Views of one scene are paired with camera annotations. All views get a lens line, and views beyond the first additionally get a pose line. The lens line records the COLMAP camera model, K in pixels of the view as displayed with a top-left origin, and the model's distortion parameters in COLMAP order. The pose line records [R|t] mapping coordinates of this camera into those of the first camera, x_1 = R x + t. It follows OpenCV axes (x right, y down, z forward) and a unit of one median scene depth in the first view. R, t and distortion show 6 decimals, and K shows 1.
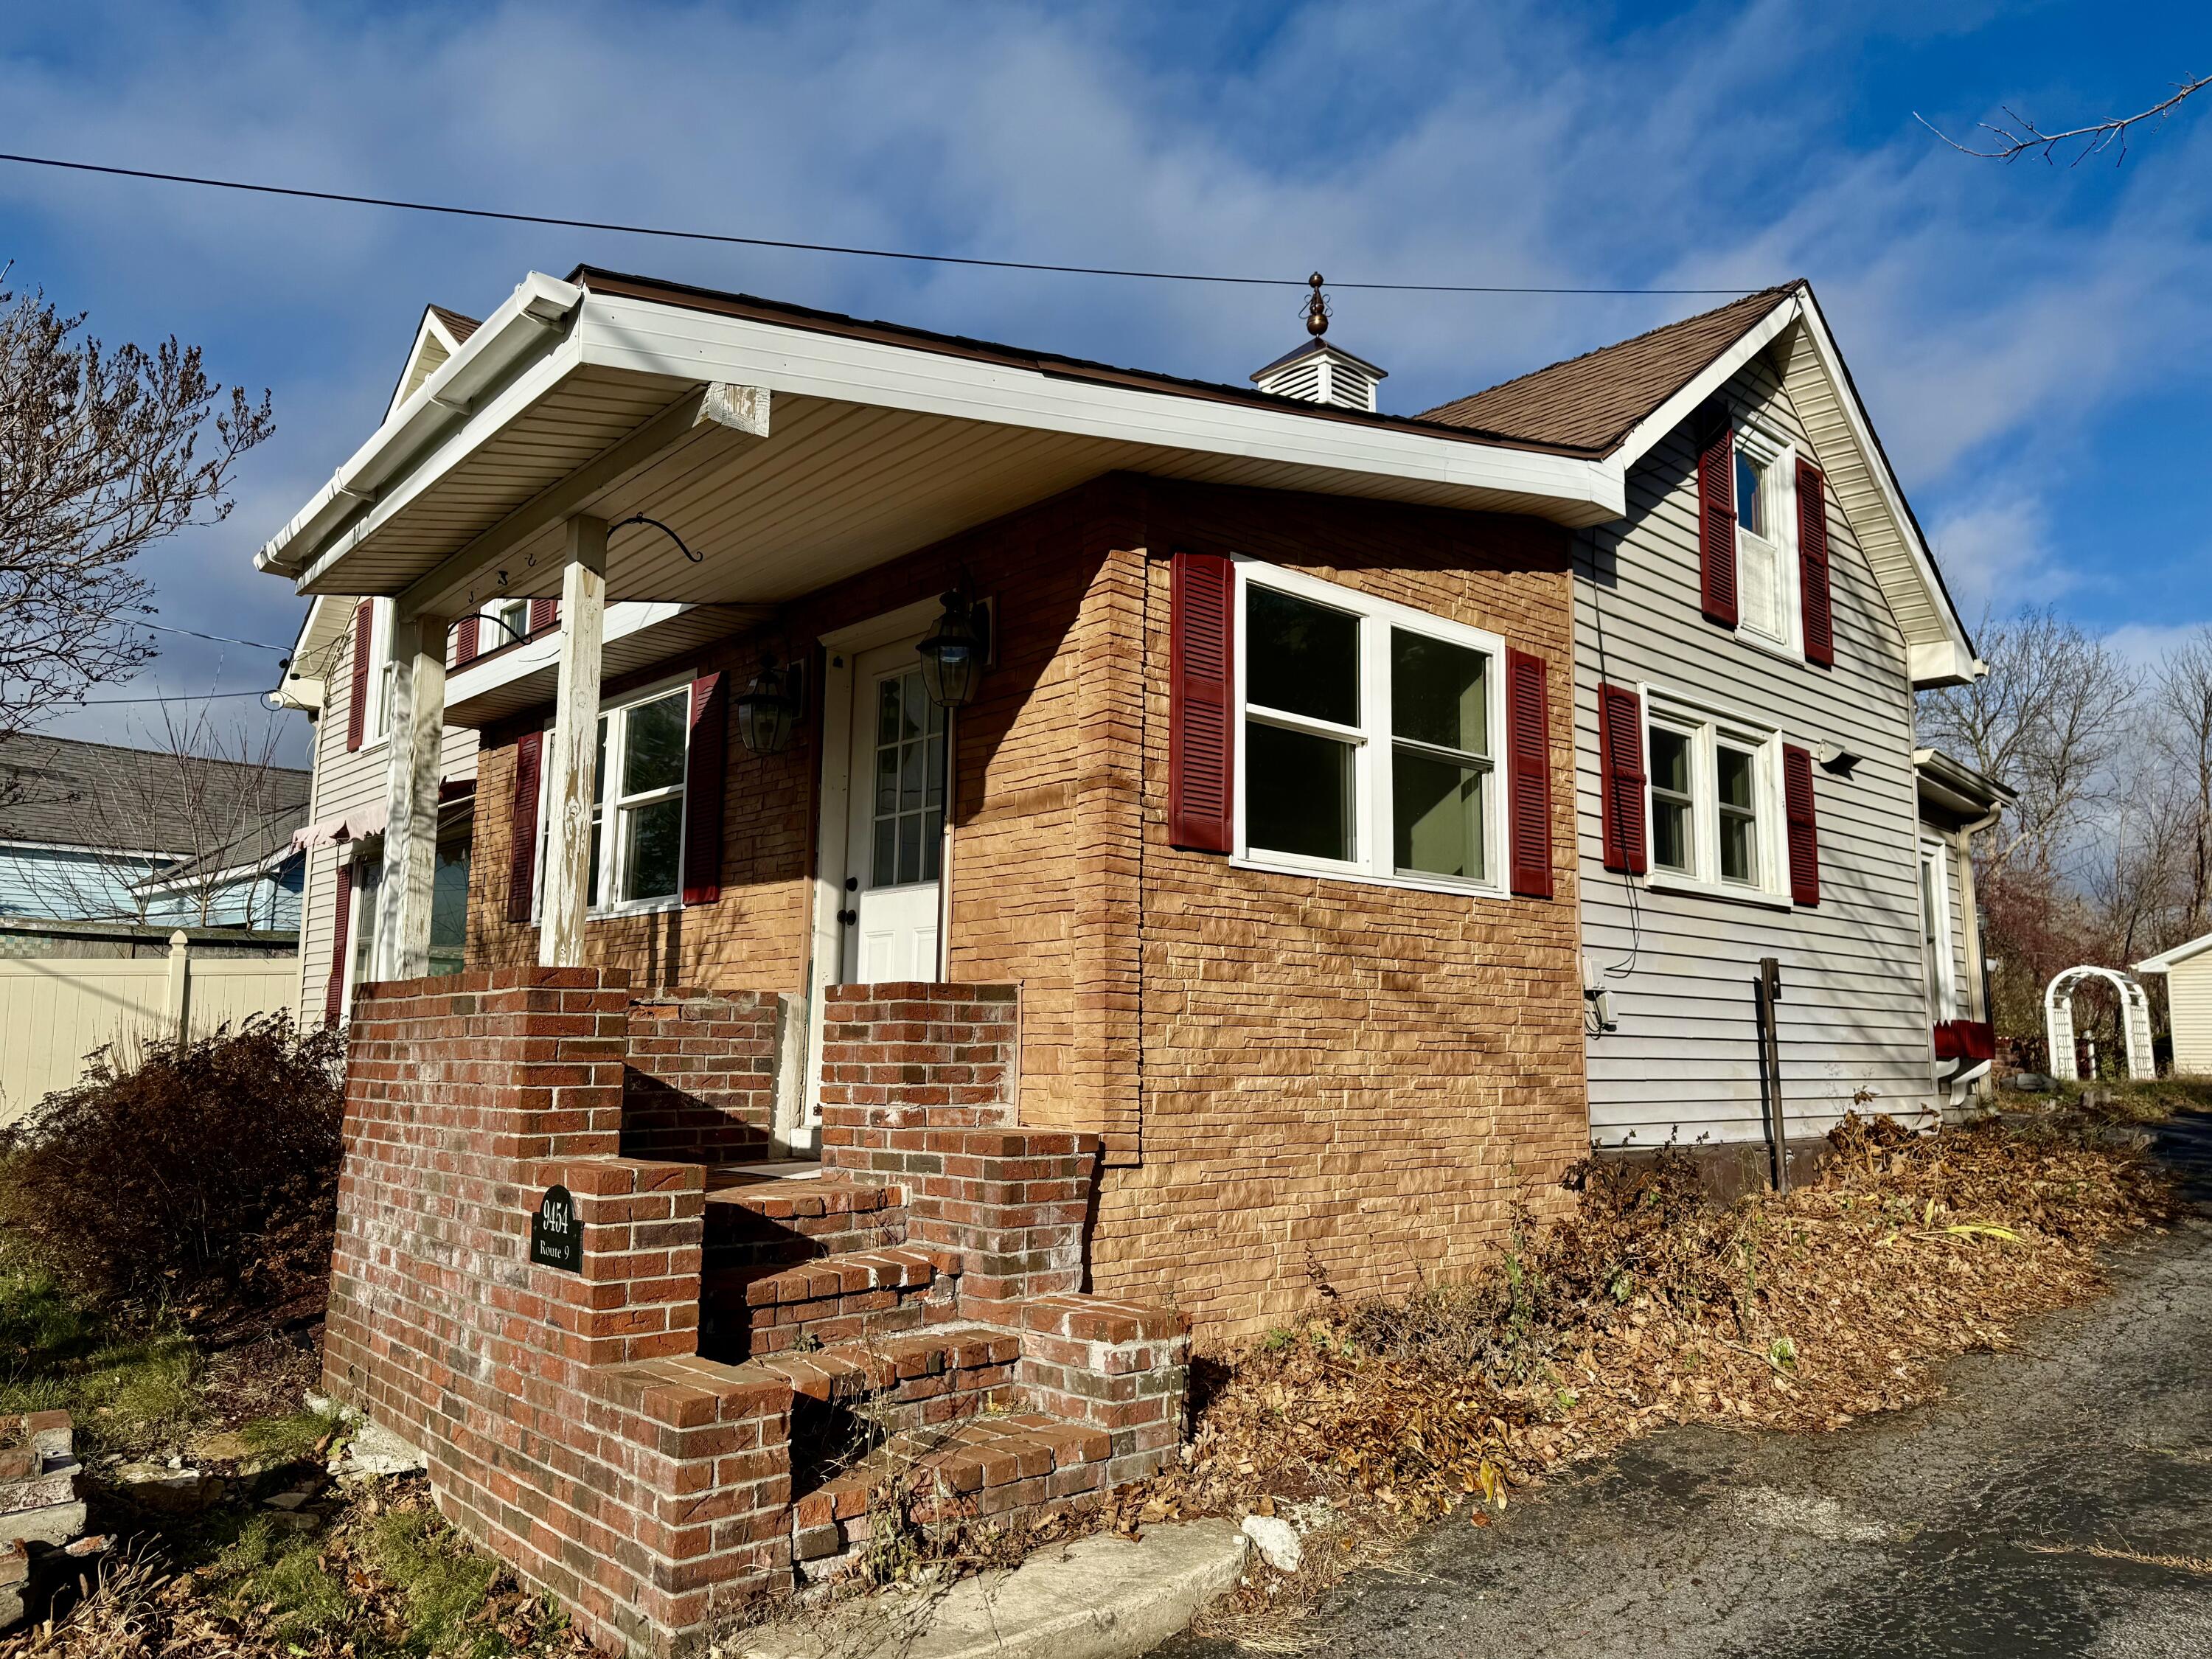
lens RADIAL K [[1545.5, 0, 1120.3], [0, 1545.5, 818.8], [0, 0, 1]] dist [0.041447, -0.009961]
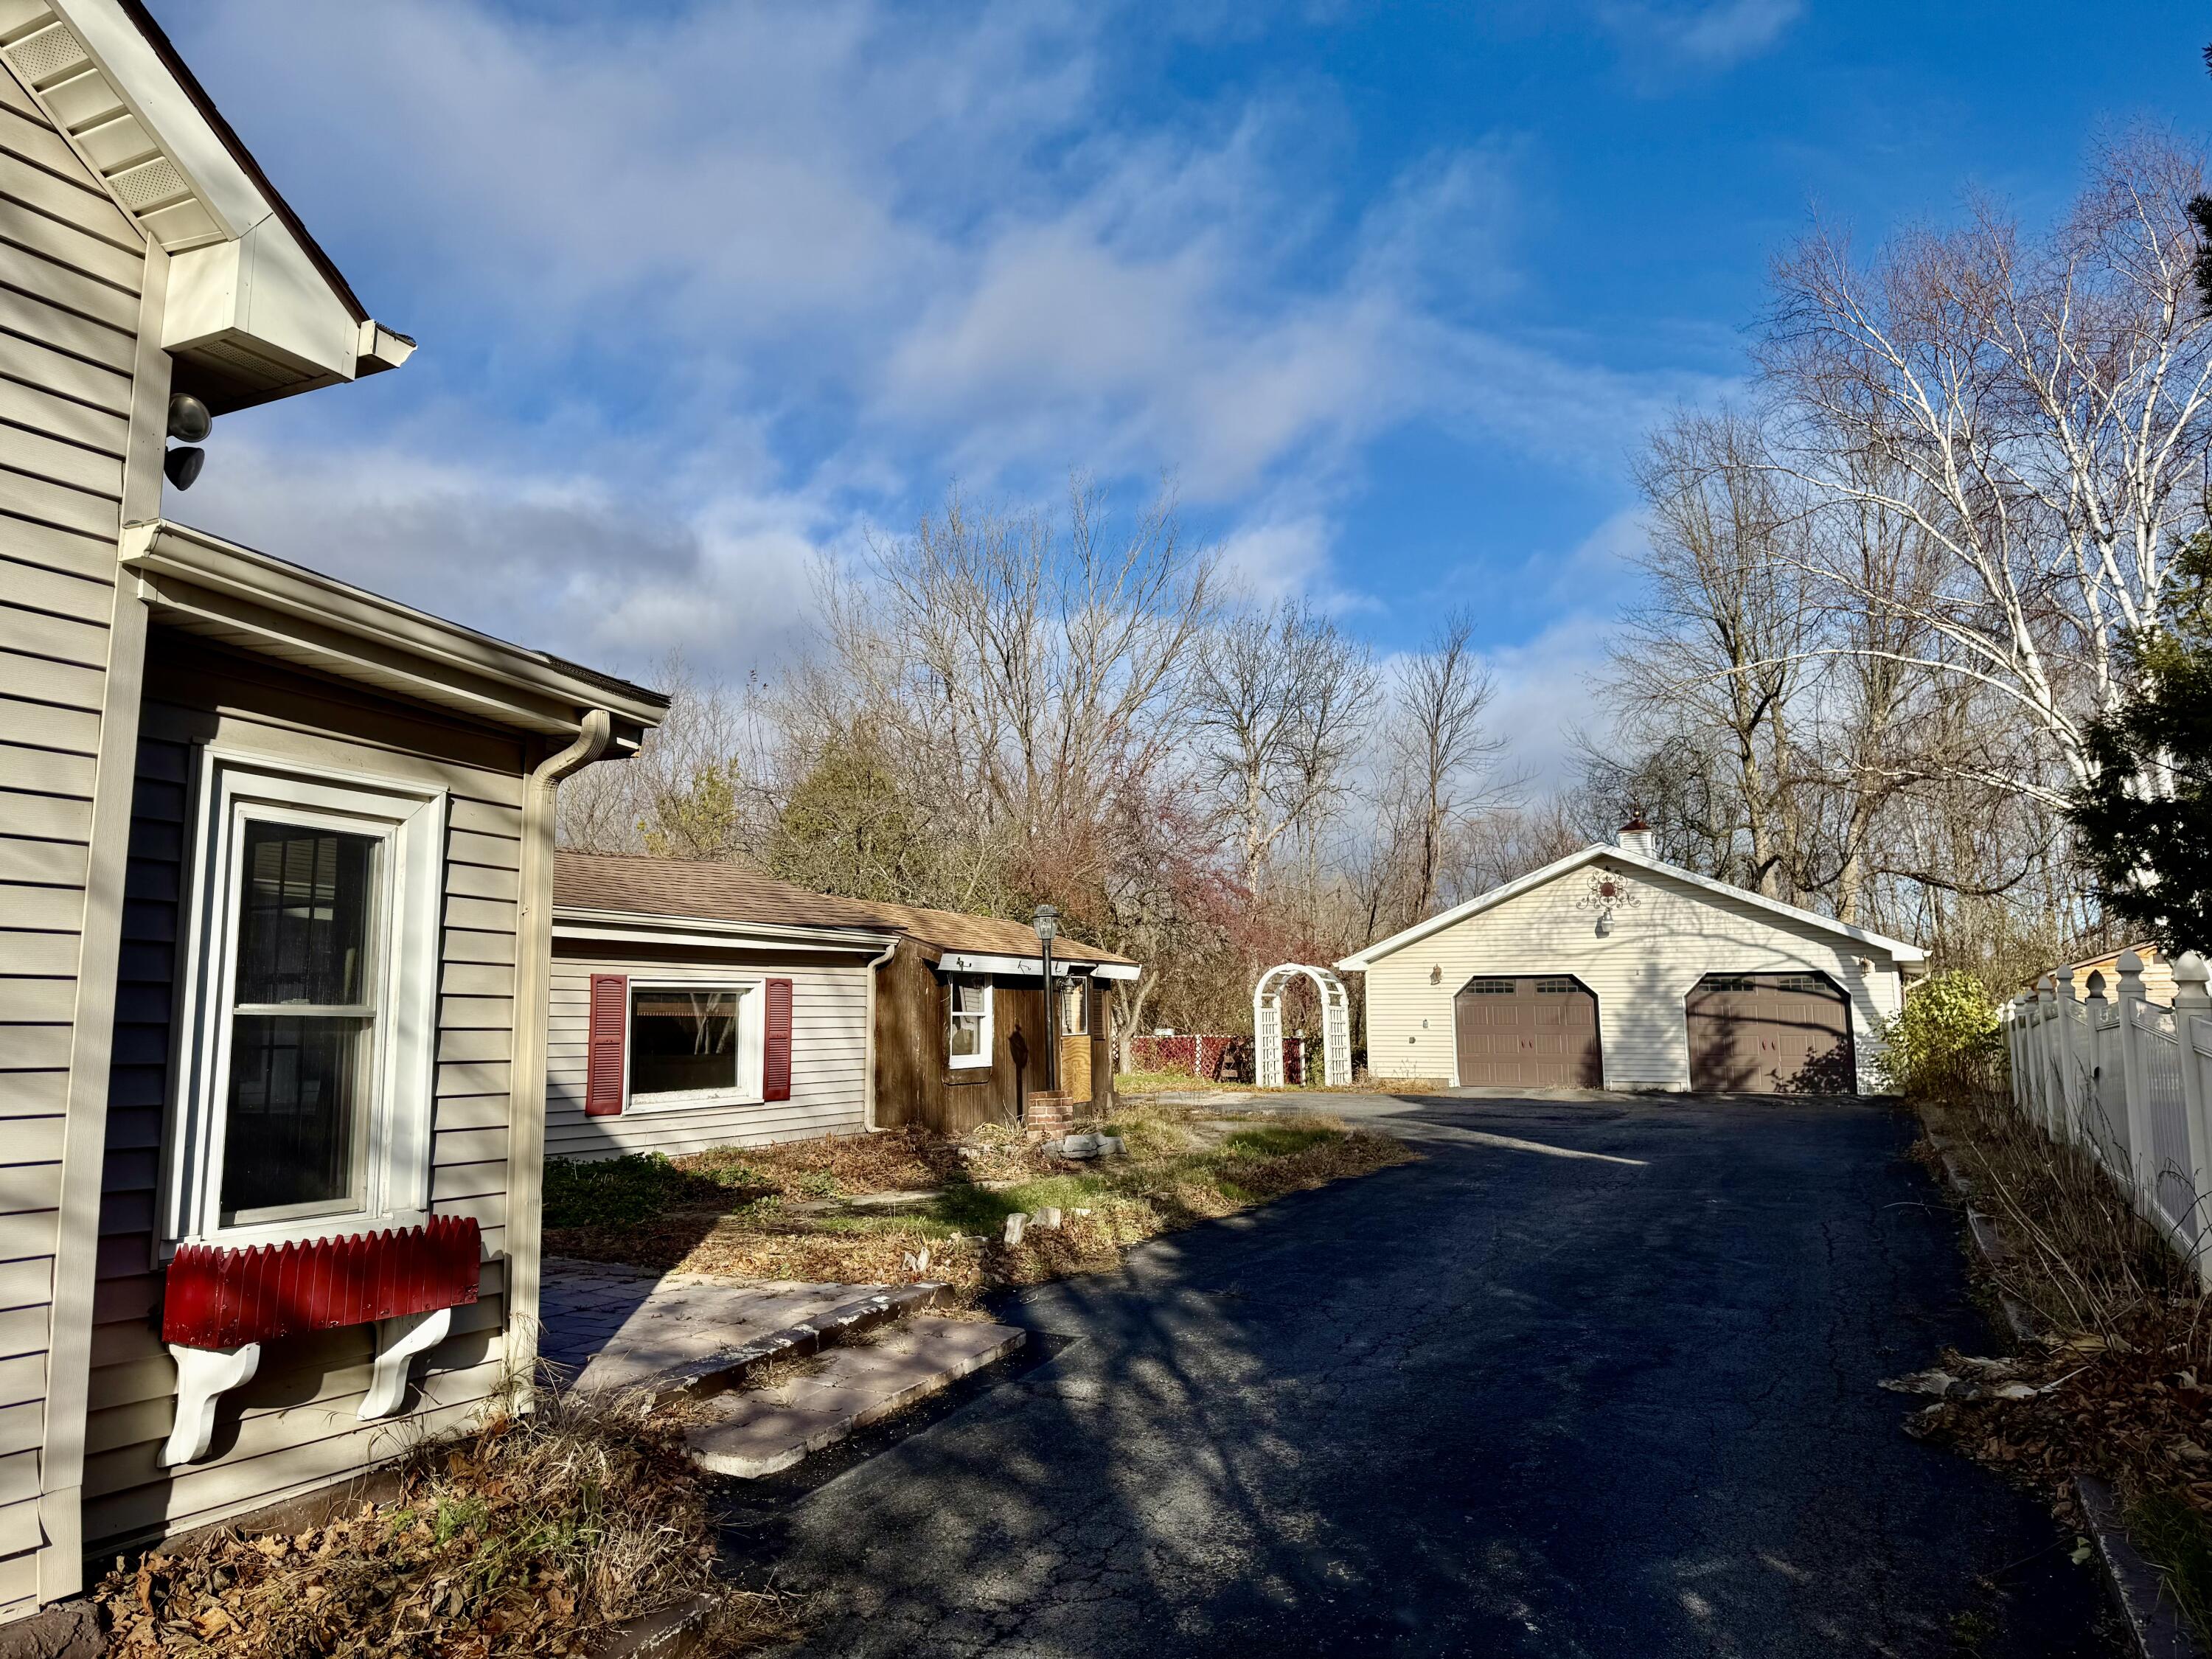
lens RADIAL K [[1545.5, 0, 1086.6], [0, 1545.5, 831.2], [0, 0, 1]] dist [0.041447, -0.009961]
pose [[0.938453, 0.031753, 0.343945, 0.863108], [-0.039632, 0.999088, 0.015899, 0.019296], [-0.343127, -0.028552, 0.938855, 0.827456]]
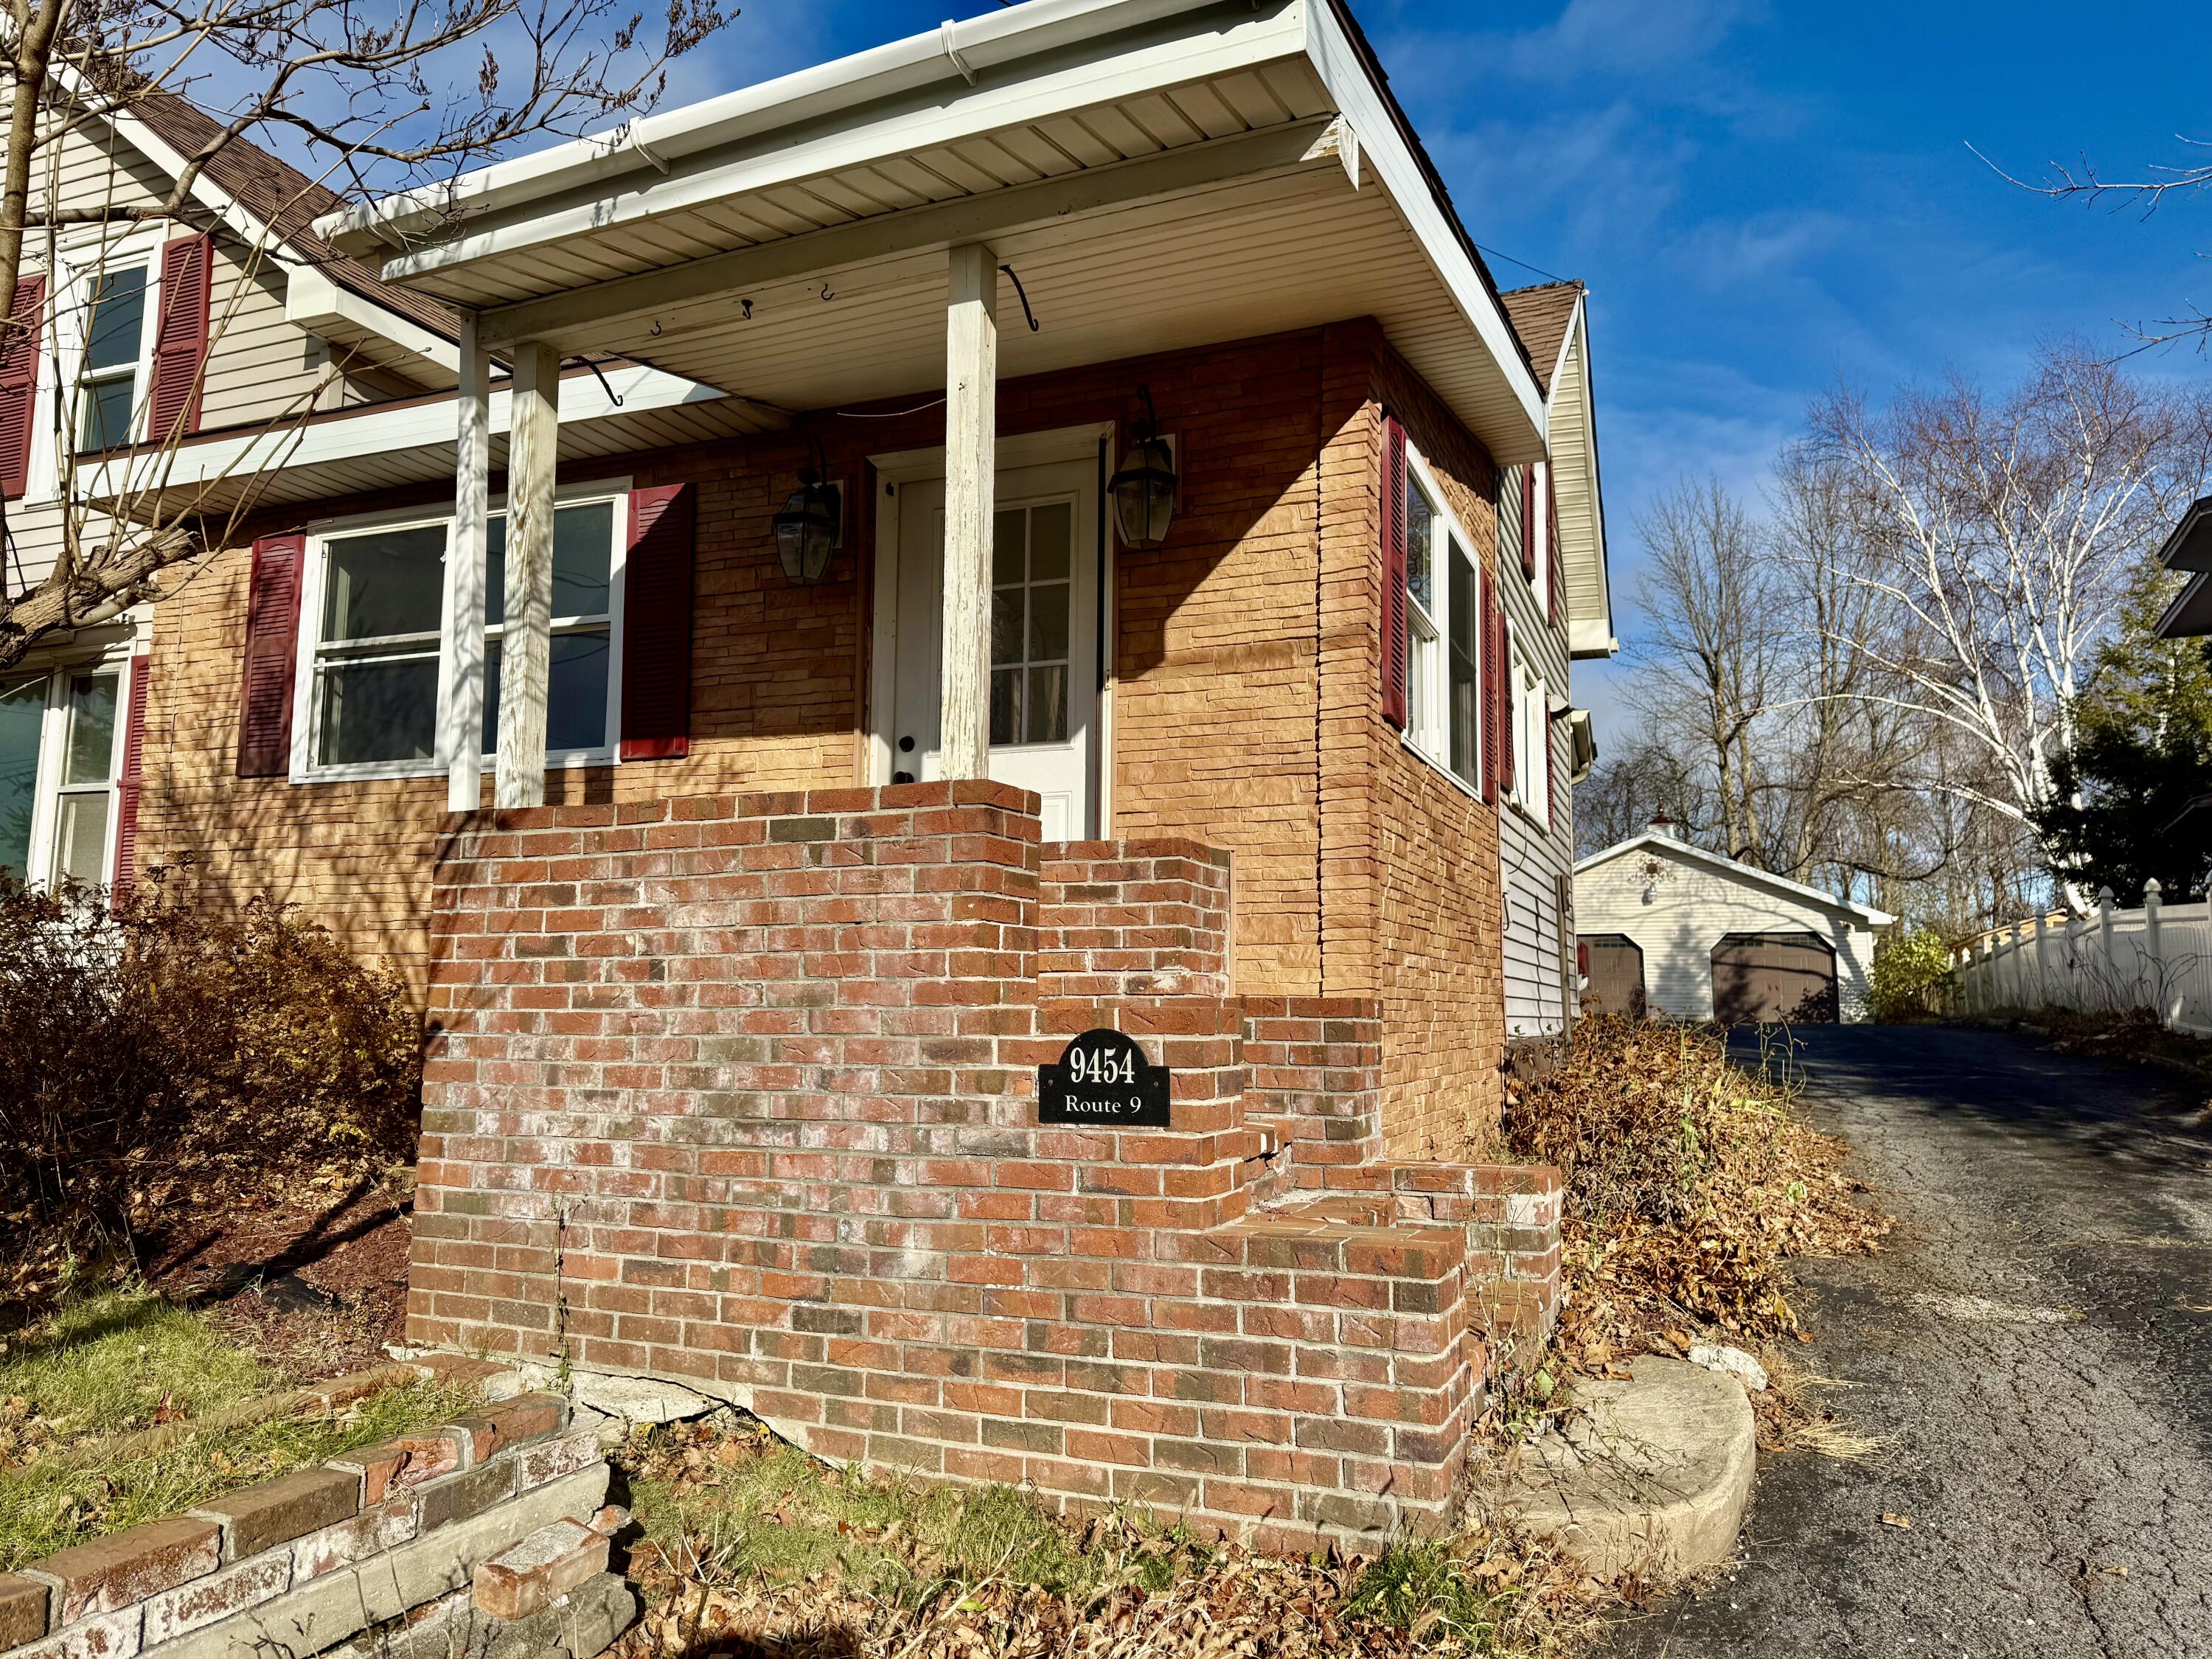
lens RADIAL K [[1545.5, 0, 1088.2], [0, 1545.5, 847.8], [0, 0, 1]] dist [0.041447, -0.009961]
pose [[0.906996, 0.044224, 0.418811, -0.447510], [-0.063283, 0.997491, 0.031721, 0.067413], [-0.416358, -0.055274, 0.907519, 0.151240]]
